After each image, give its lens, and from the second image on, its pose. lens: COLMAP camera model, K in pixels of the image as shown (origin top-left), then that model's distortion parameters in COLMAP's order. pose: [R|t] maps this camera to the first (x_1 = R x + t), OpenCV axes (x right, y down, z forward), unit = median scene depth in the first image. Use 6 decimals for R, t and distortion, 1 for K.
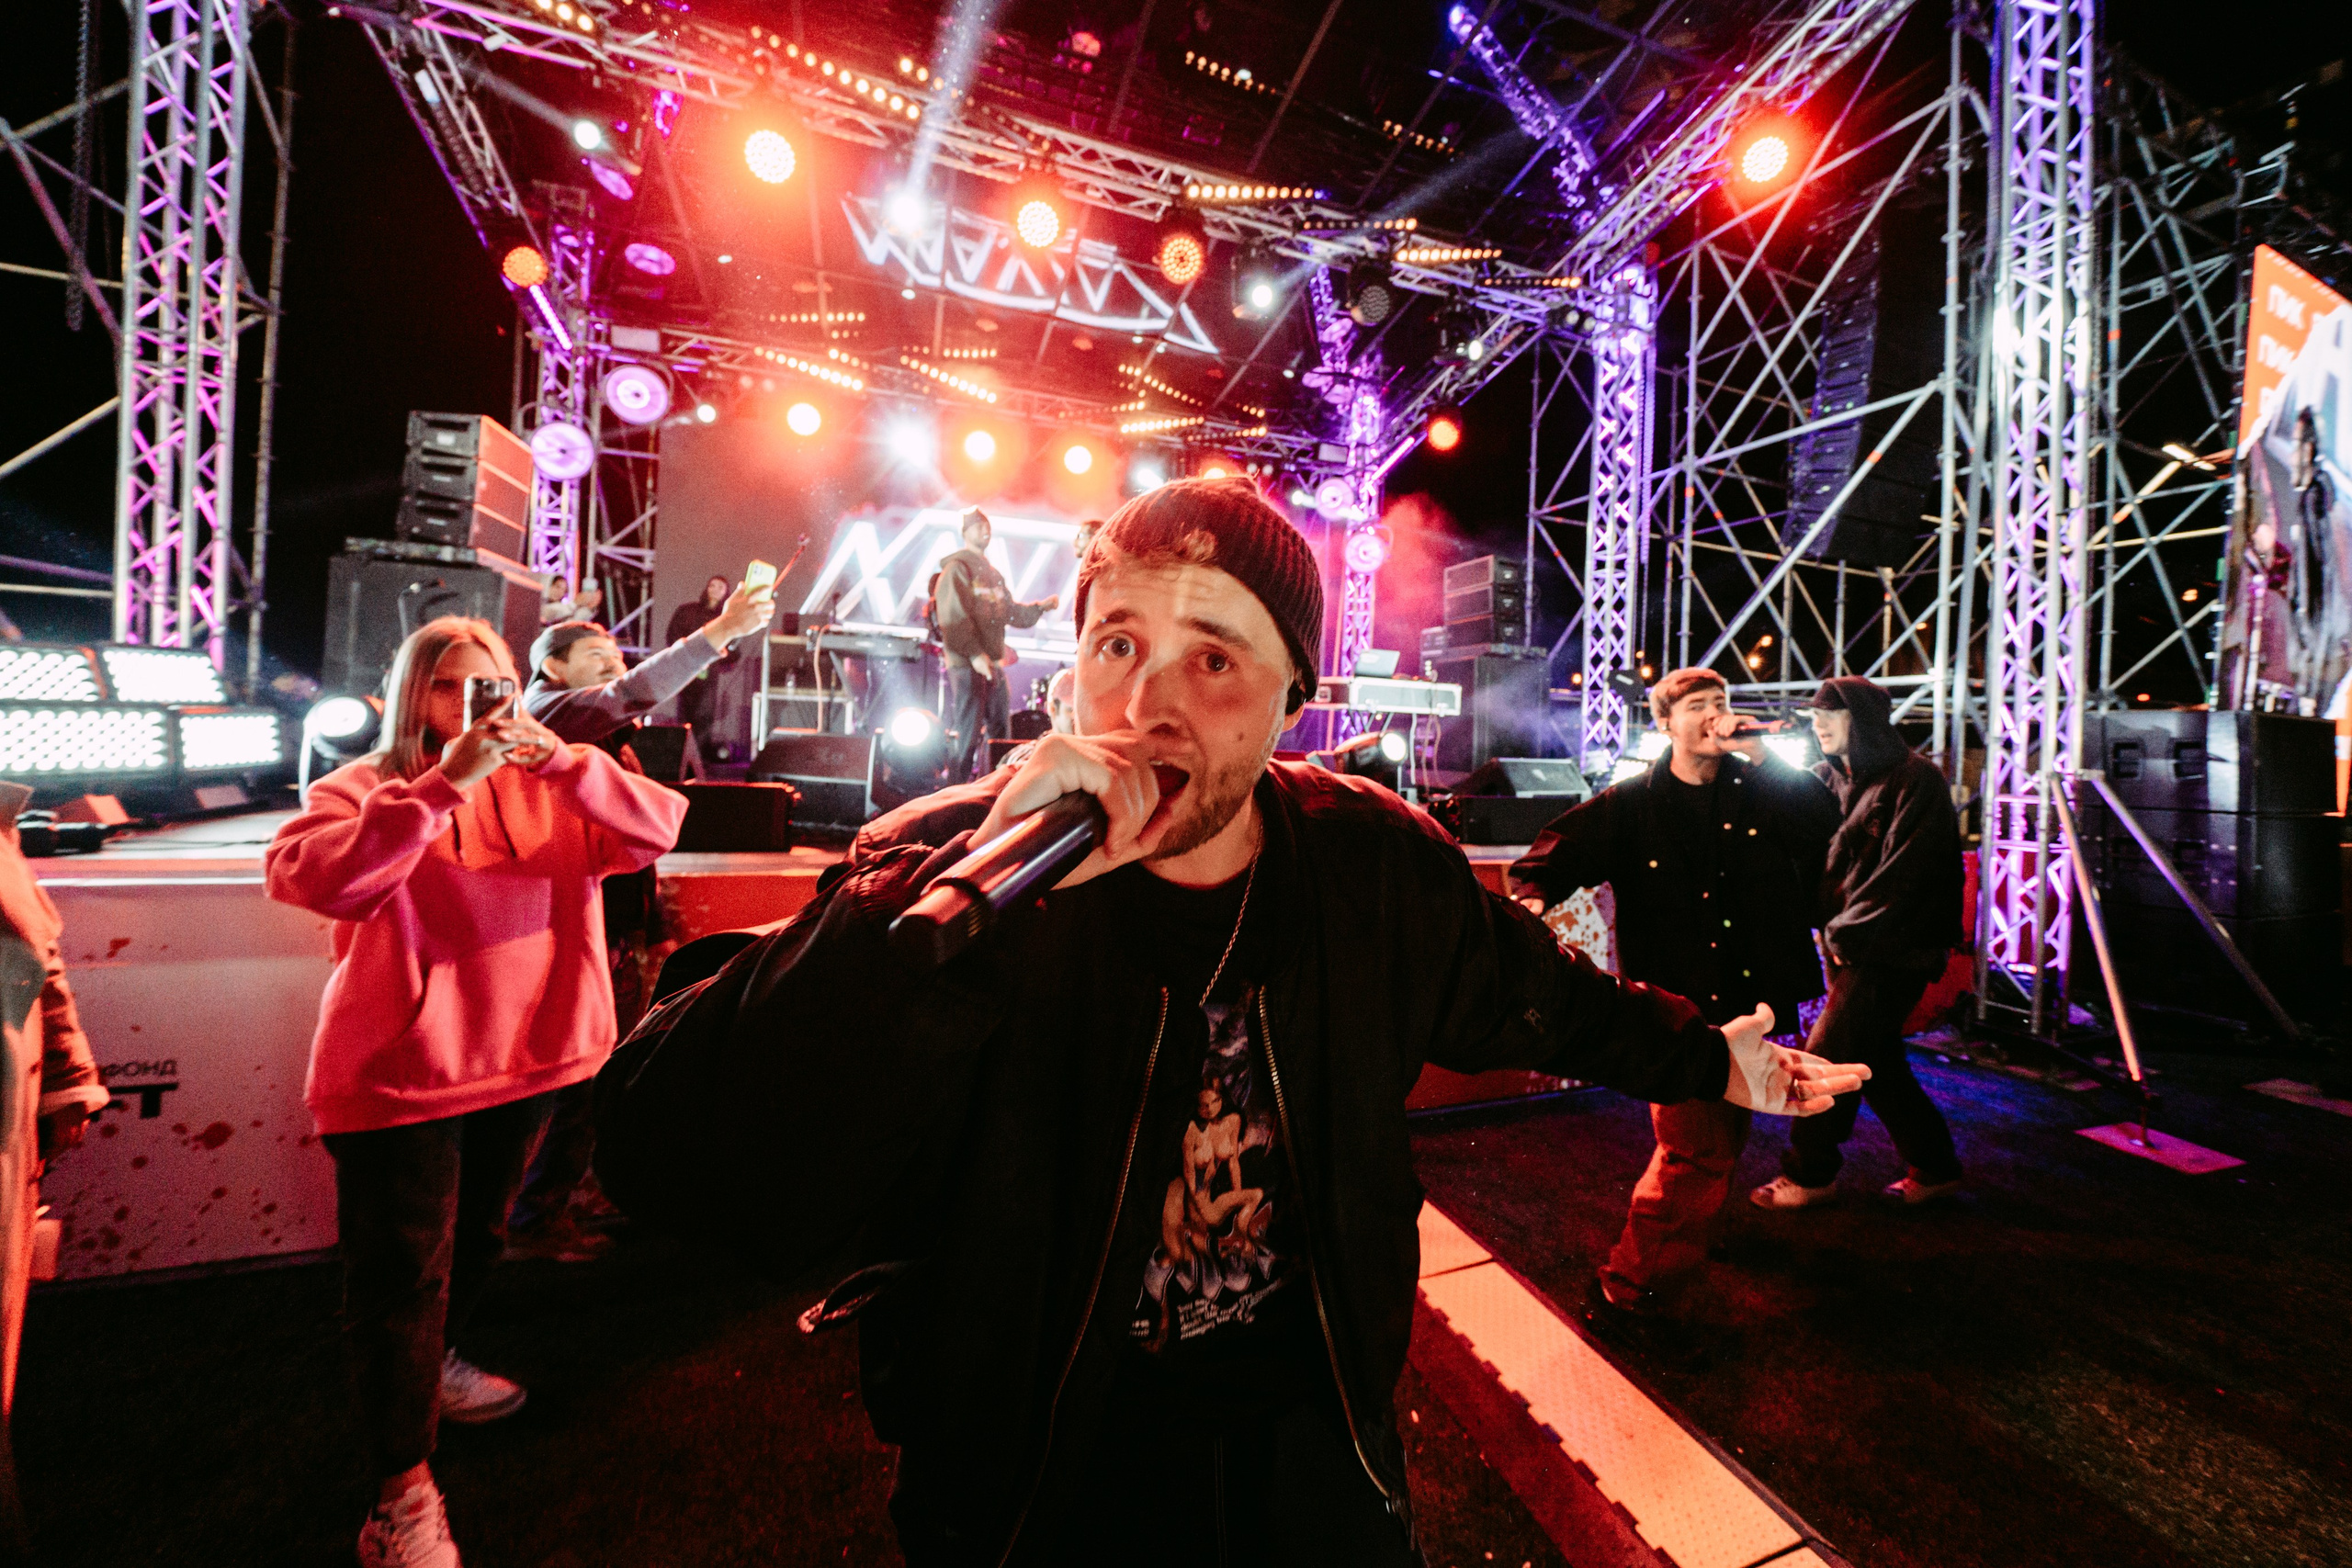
lens RADIAL K [[868.4, 0, 1230.1], [0, 868.4, 724.0], [0, 0, 1]] dist [-0.018363, 0.000029]
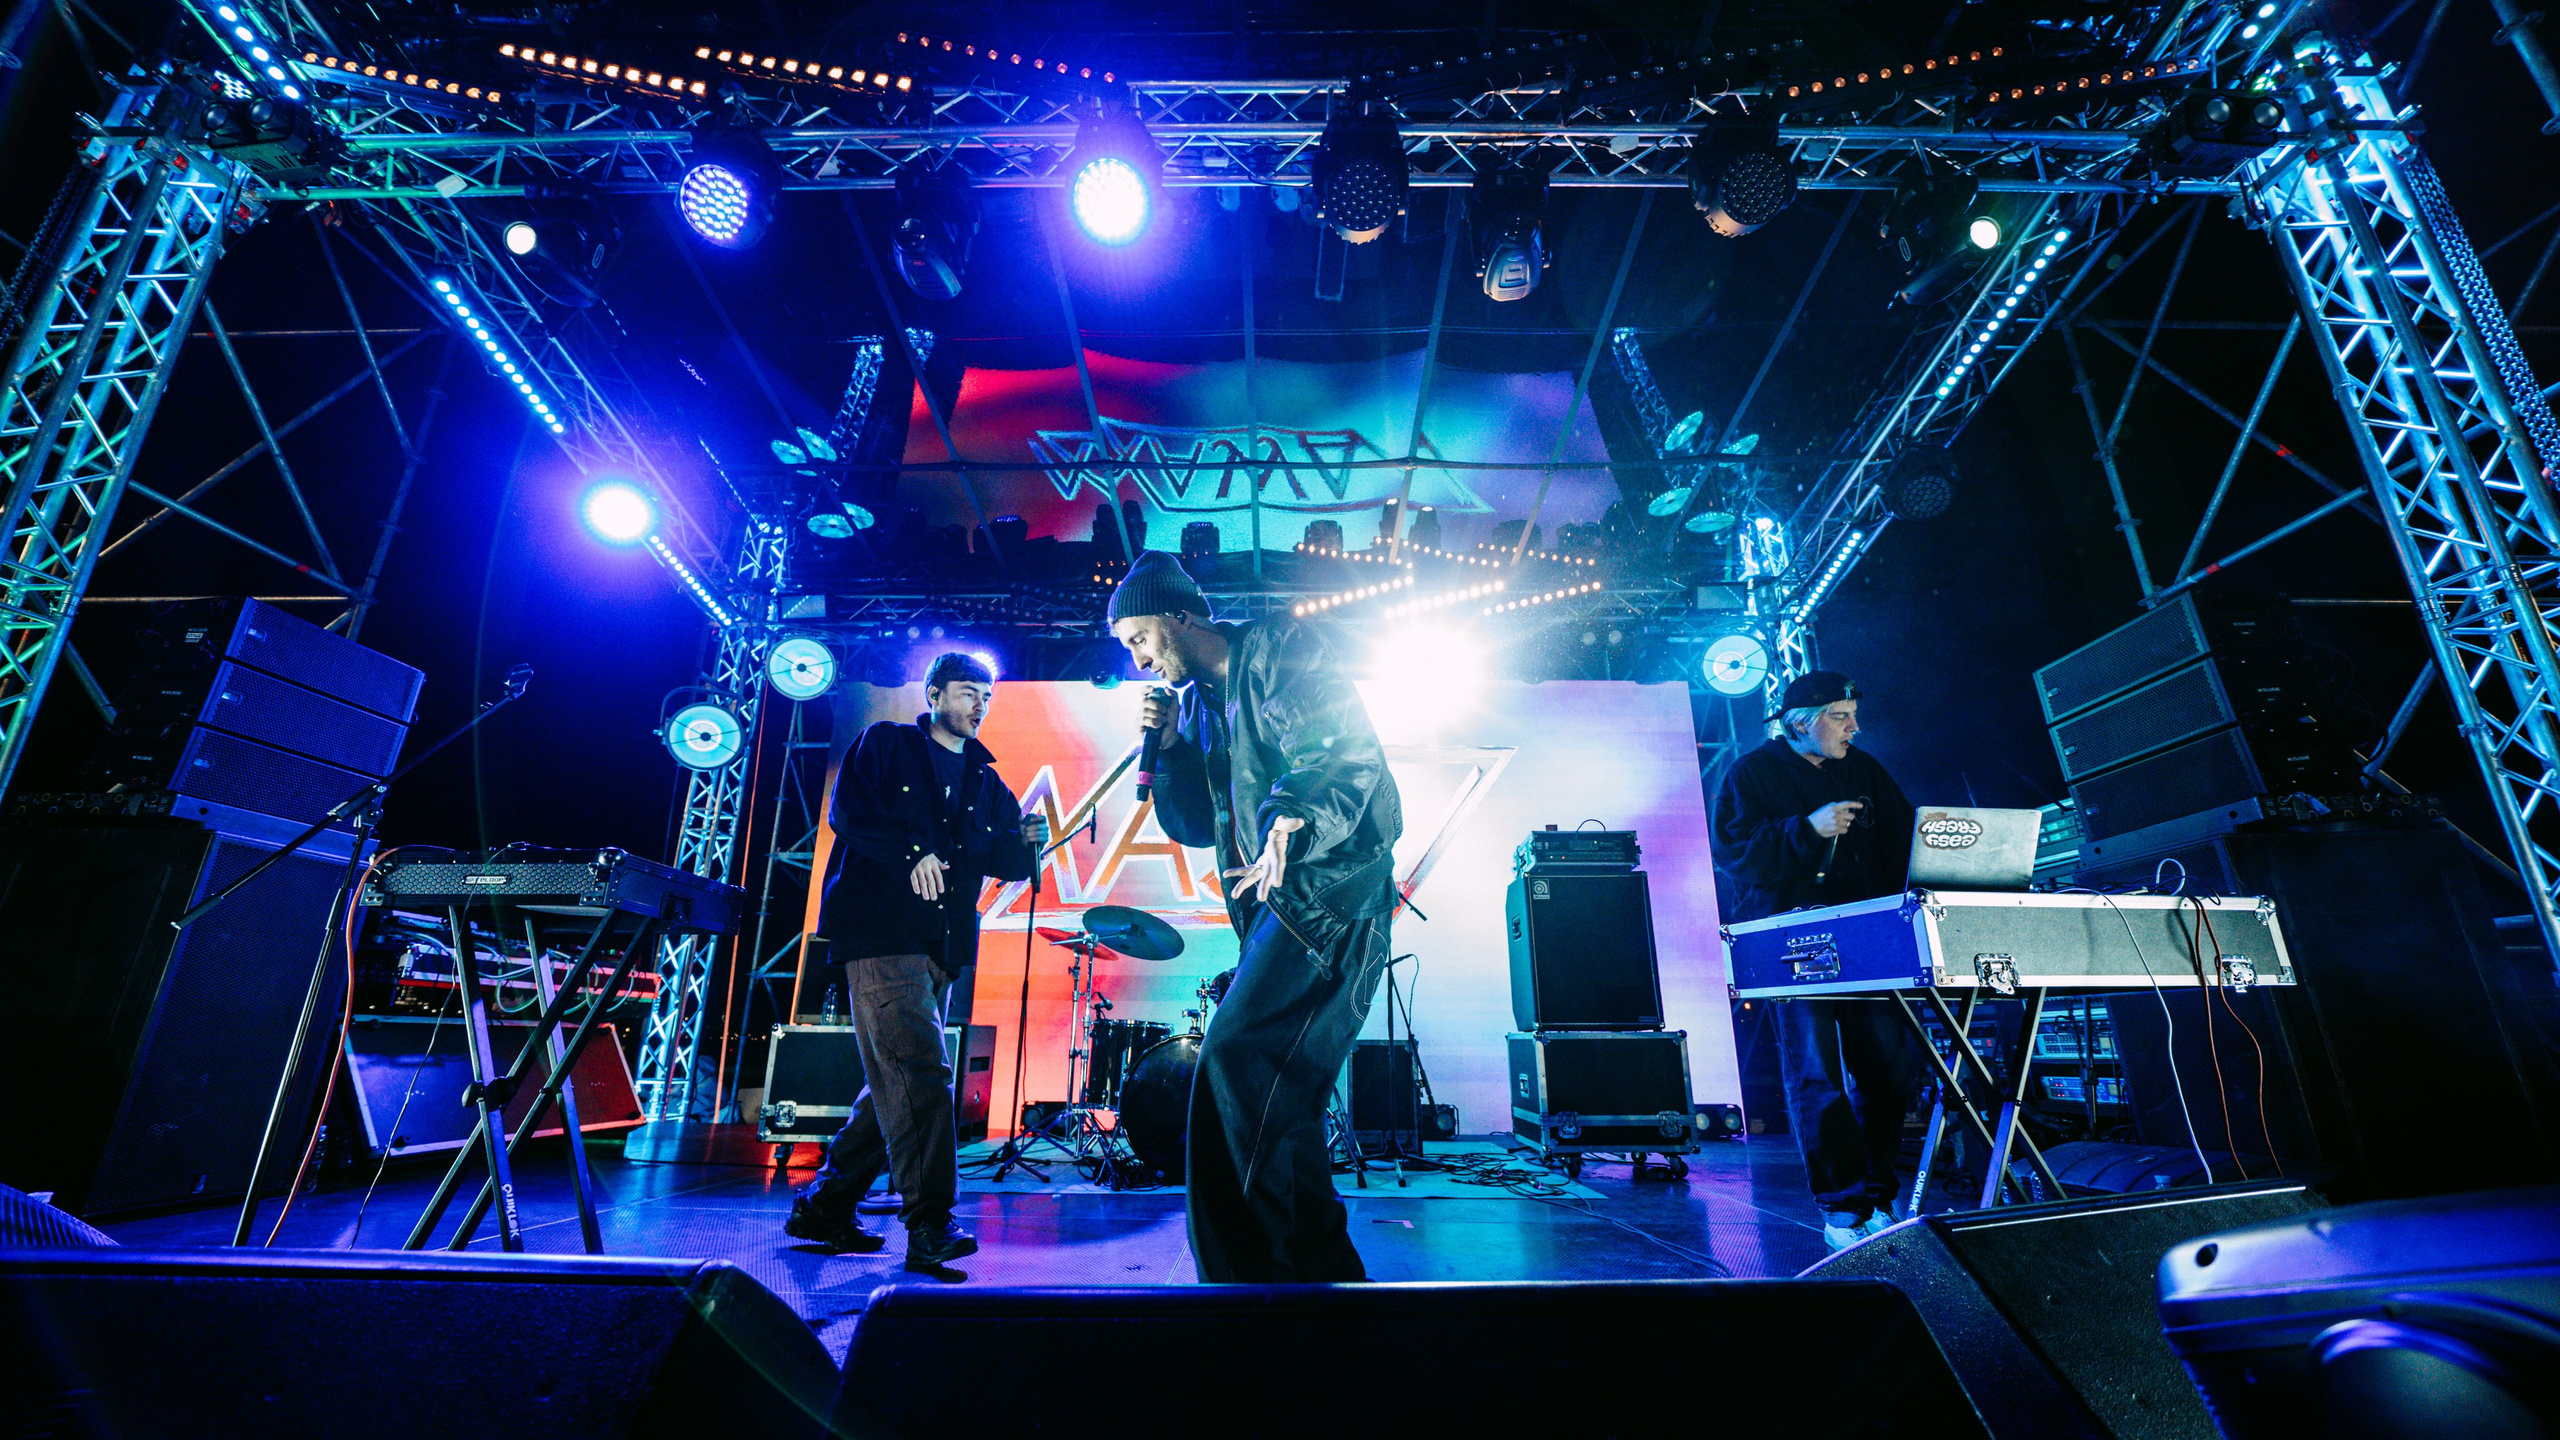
lens RADIAL K [[888.7, 0, 1265.7], [0, 888.7, 787.3], [0, 0, 1]] dist [-0.030048, 0.004145]
pose [[0.923649, -0.142165, -0.355895, 0.027780], [0.037211, 0.957531, -0.285920, -0.004347], [0.381428, 0.250847, 0.889713, 0.441794]]
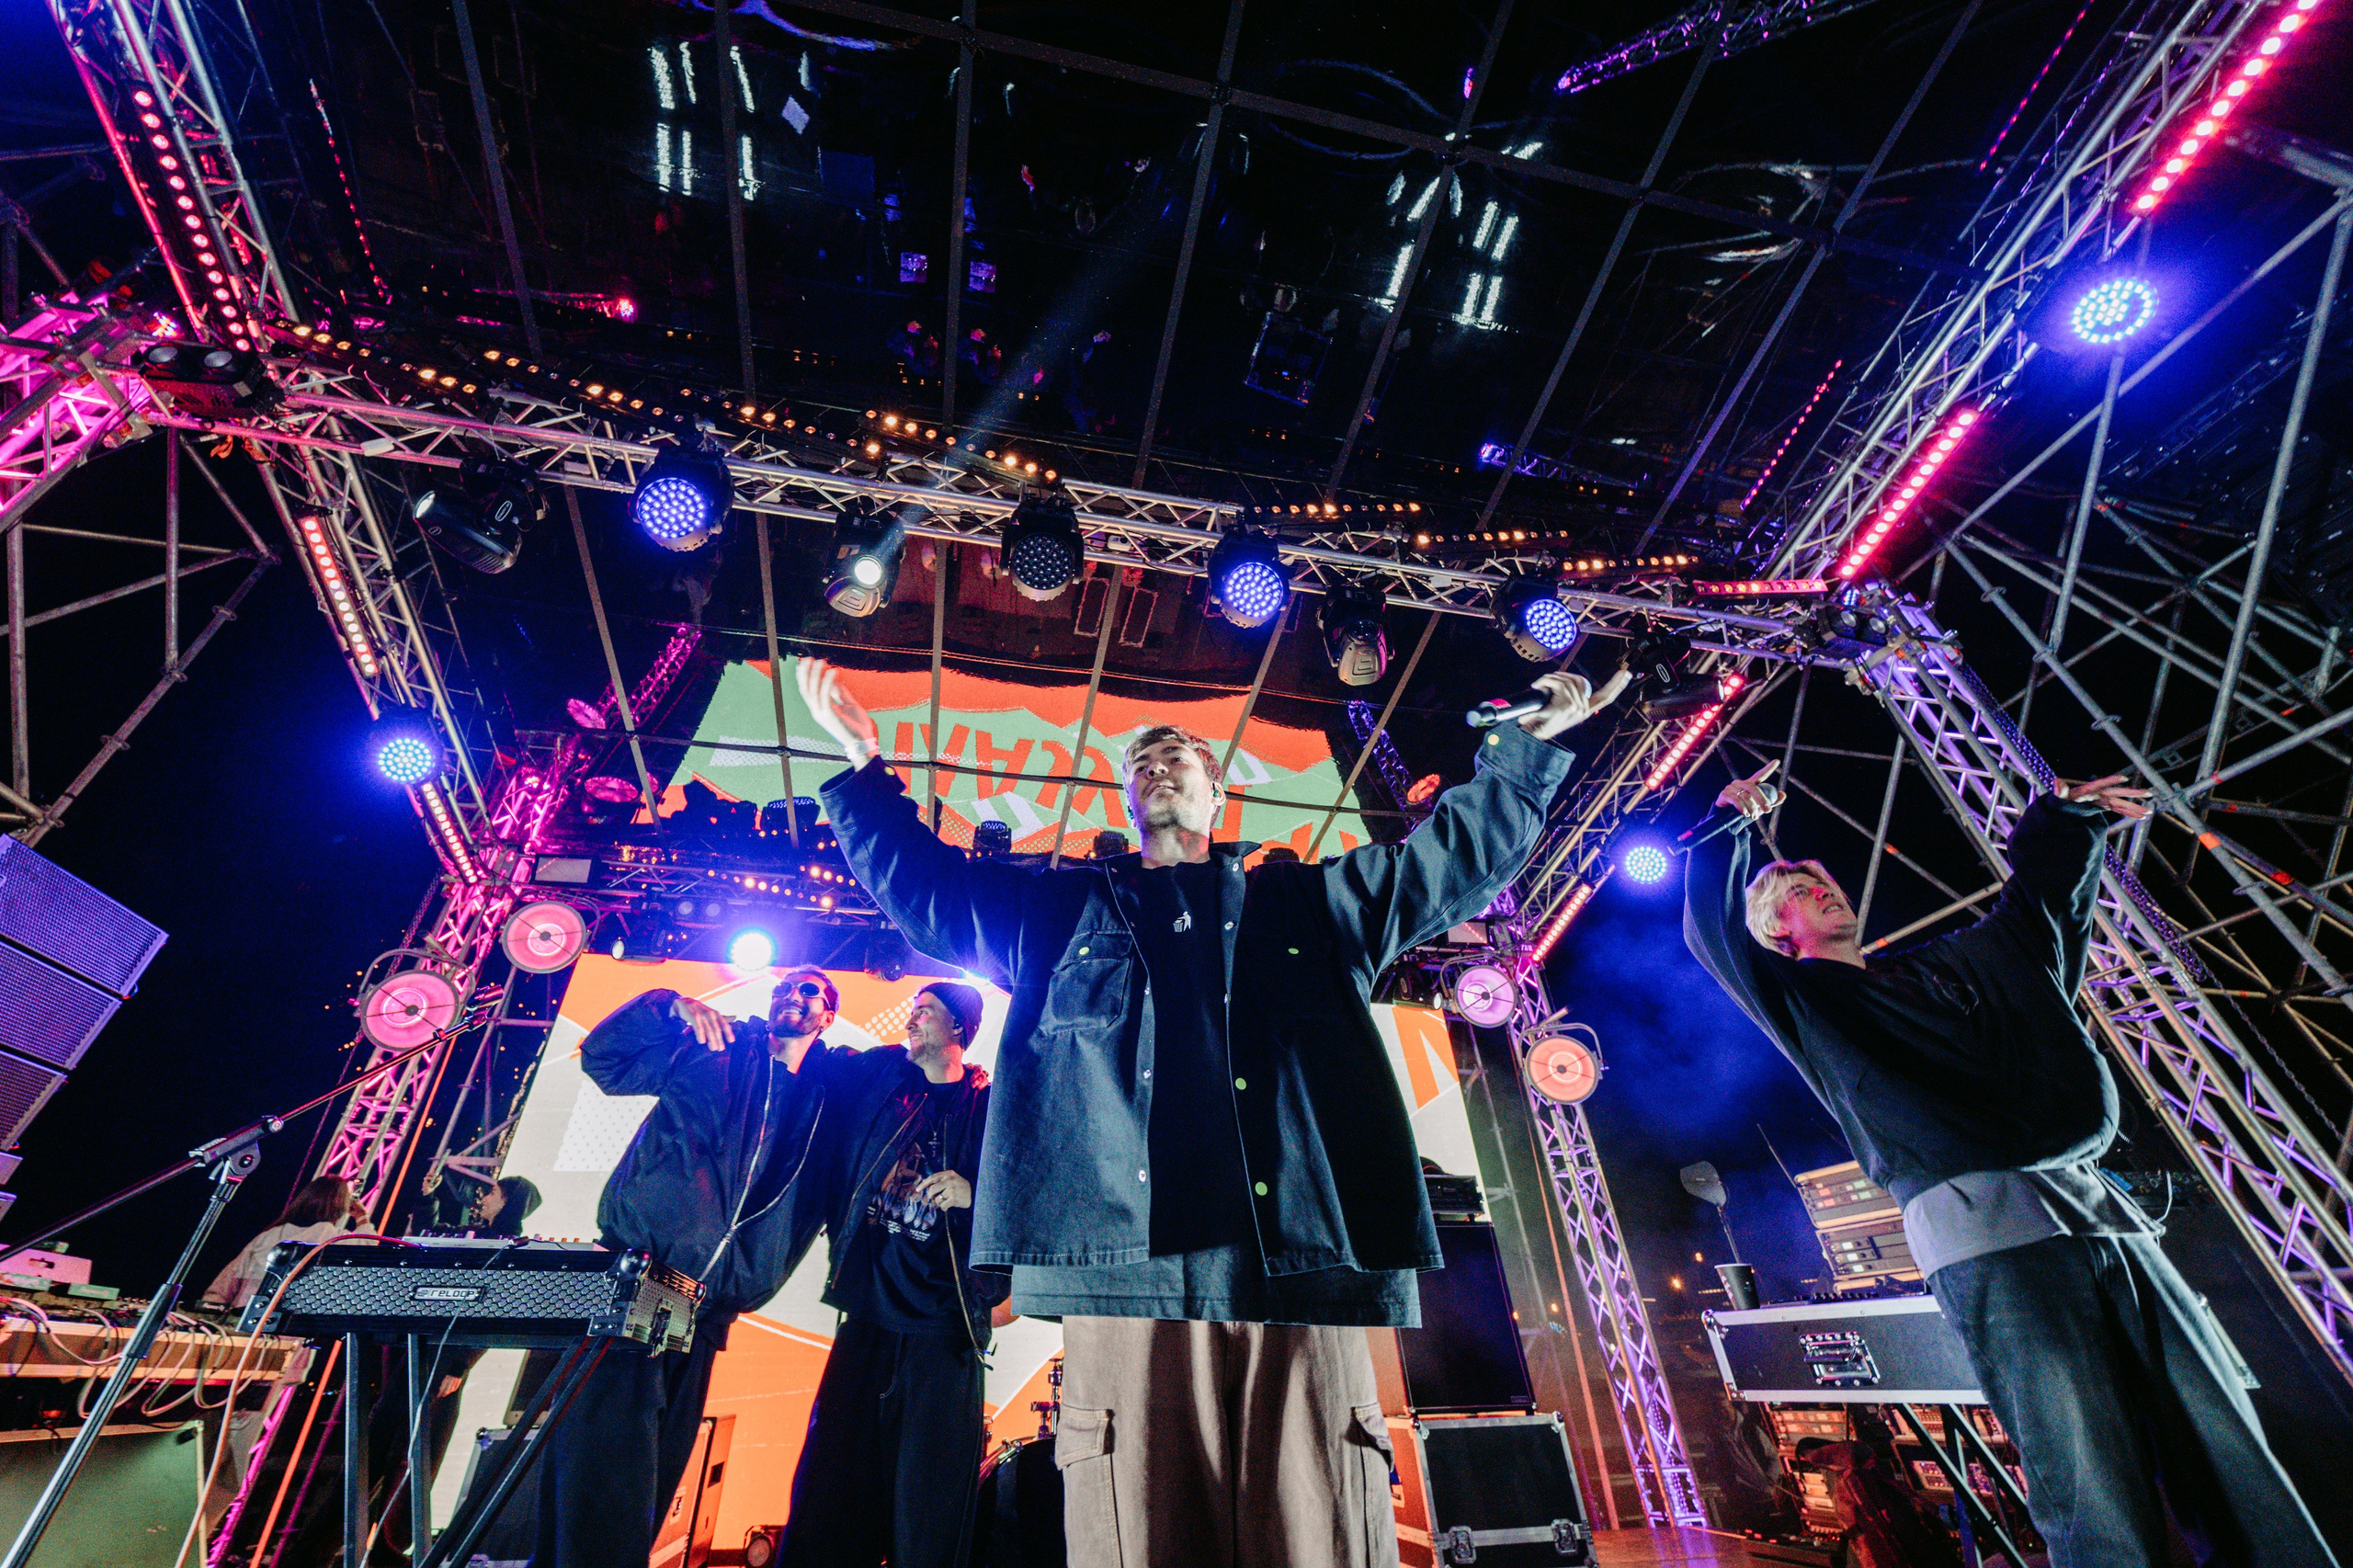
lens RADIAL K [[865.0, 0, 1111.6], [0, 865.0, 756.7], [0, 0, 1]] dist [-0.024933, 0.002981]
pose [[0.980584, -0.154474, -0.120803, -0.079944], [0.053132, 0.802268, -0.594595, -0.032188], [0.188765, 0.576632, 0.794898, 0.407193]]
